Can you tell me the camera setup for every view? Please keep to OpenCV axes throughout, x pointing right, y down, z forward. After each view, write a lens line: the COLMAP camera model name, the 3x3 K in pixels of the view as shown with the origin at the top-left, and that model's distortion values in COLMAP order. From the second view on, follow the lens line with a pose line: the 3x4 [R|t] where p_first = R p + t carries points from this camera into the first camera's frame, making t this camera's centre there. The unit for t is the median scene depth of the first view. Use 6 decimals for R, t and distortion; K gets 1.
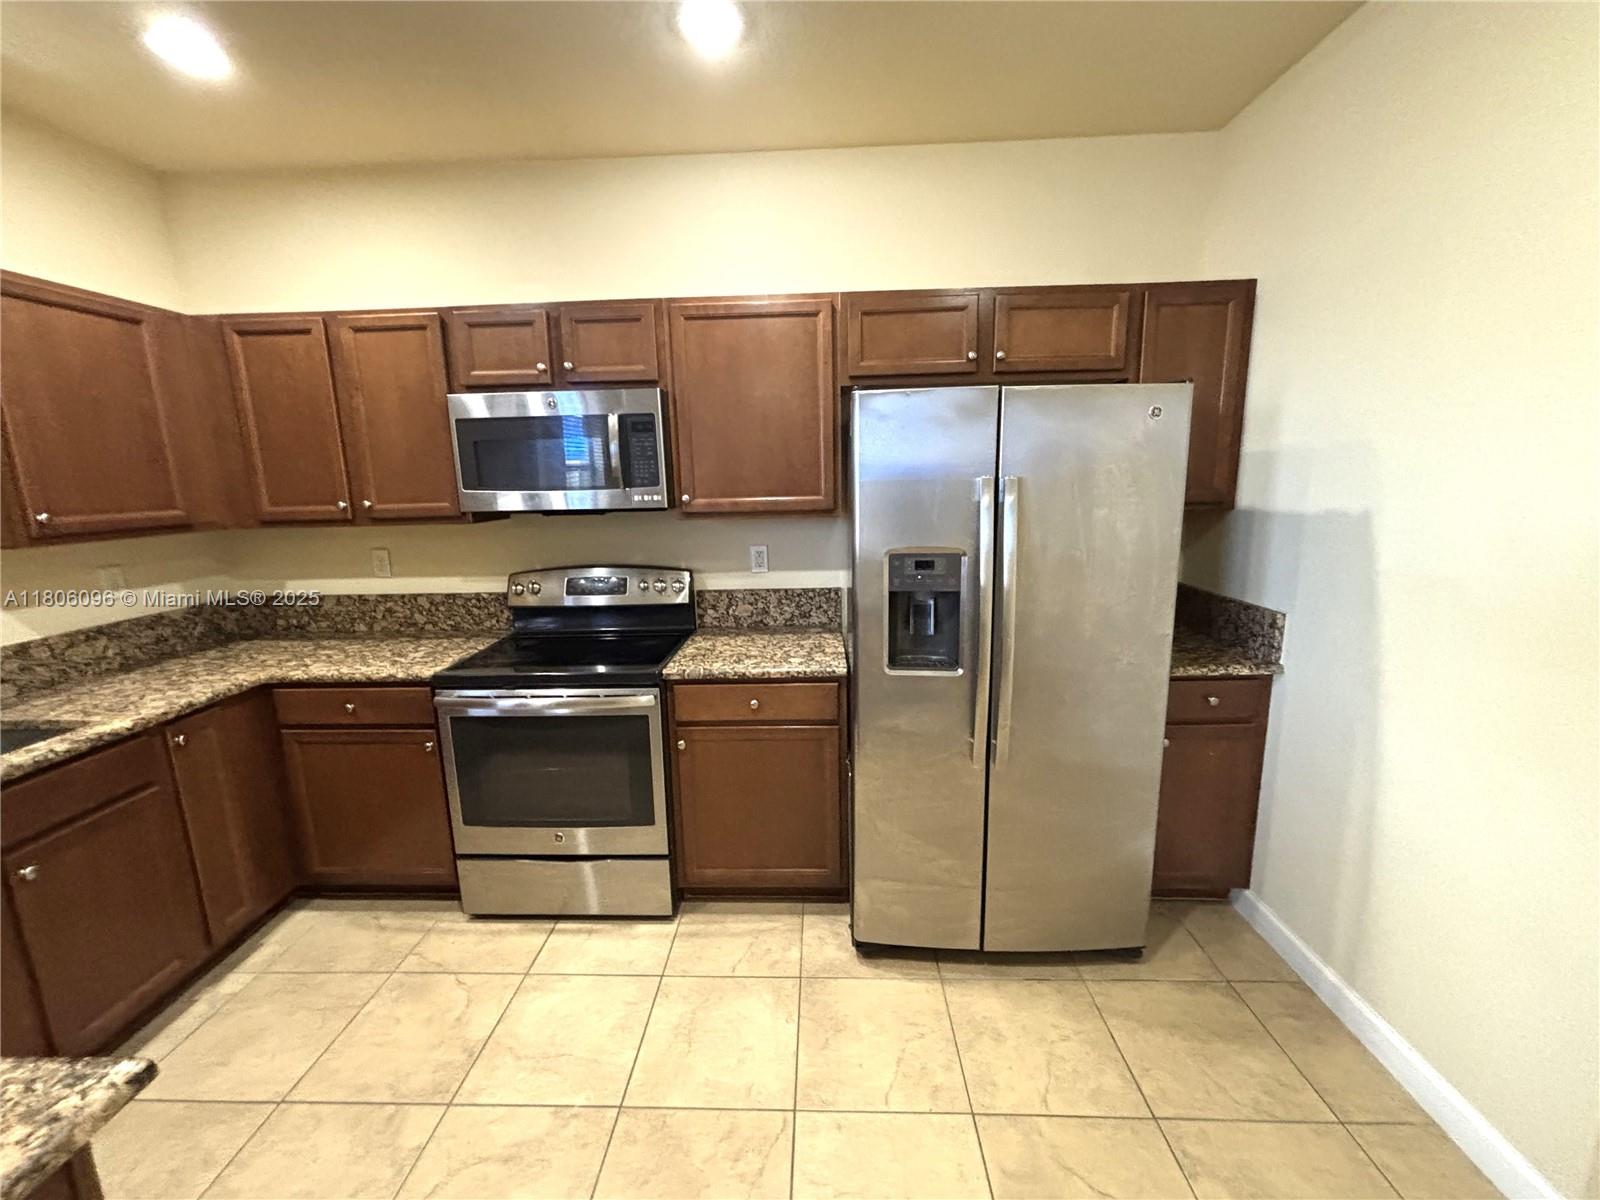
lens RADIAL K [[644.7, 0, 796.6], [0, 644.7, 598.1], [0, 0, 1]] dist [-0.000982, -0.000143]
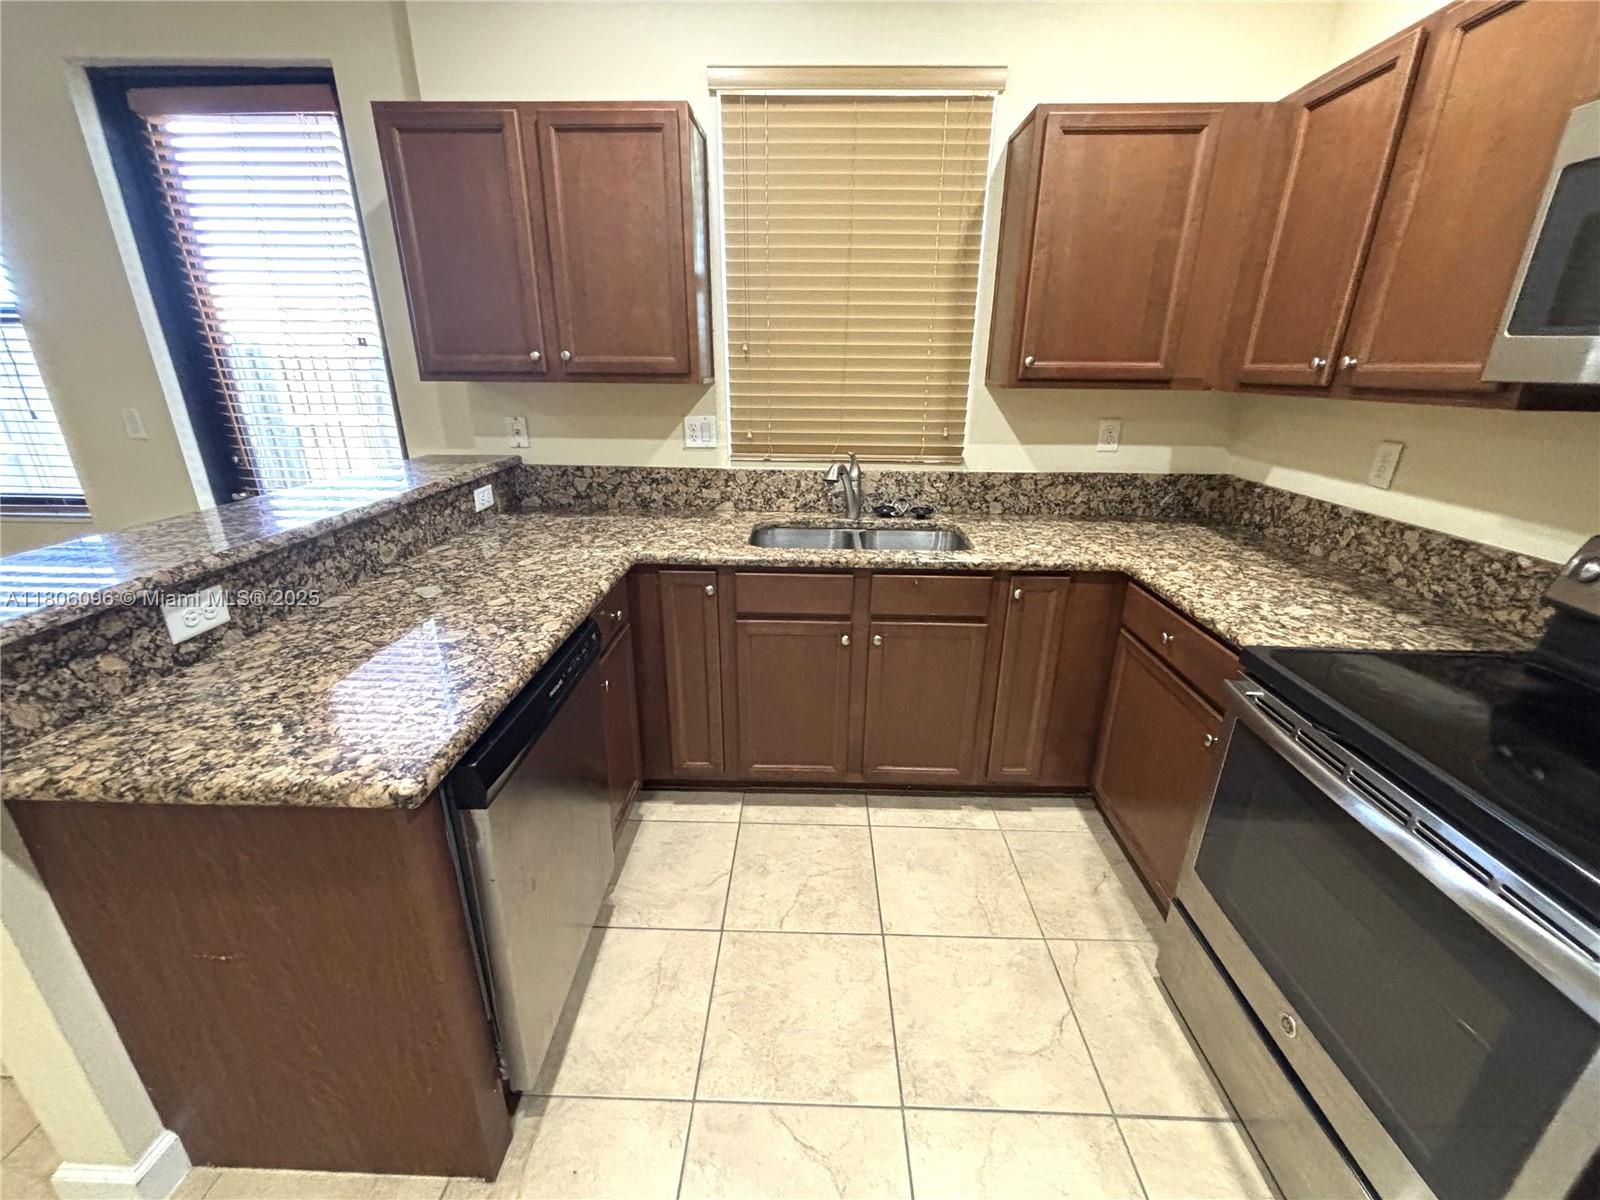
lens RADIAL K [[644.7, 0, 796.6], [0, 644.7, 598.1], [0, 0, 1]] dist [-0.000982, -0.000143]
pose [[0.006901, 0.363633, -0.931517, -0.005421], [-0.195844, 0.913990, 0.355341, -0.053596], [0.980611, 0.179980, 0.077523, 0.468210]]
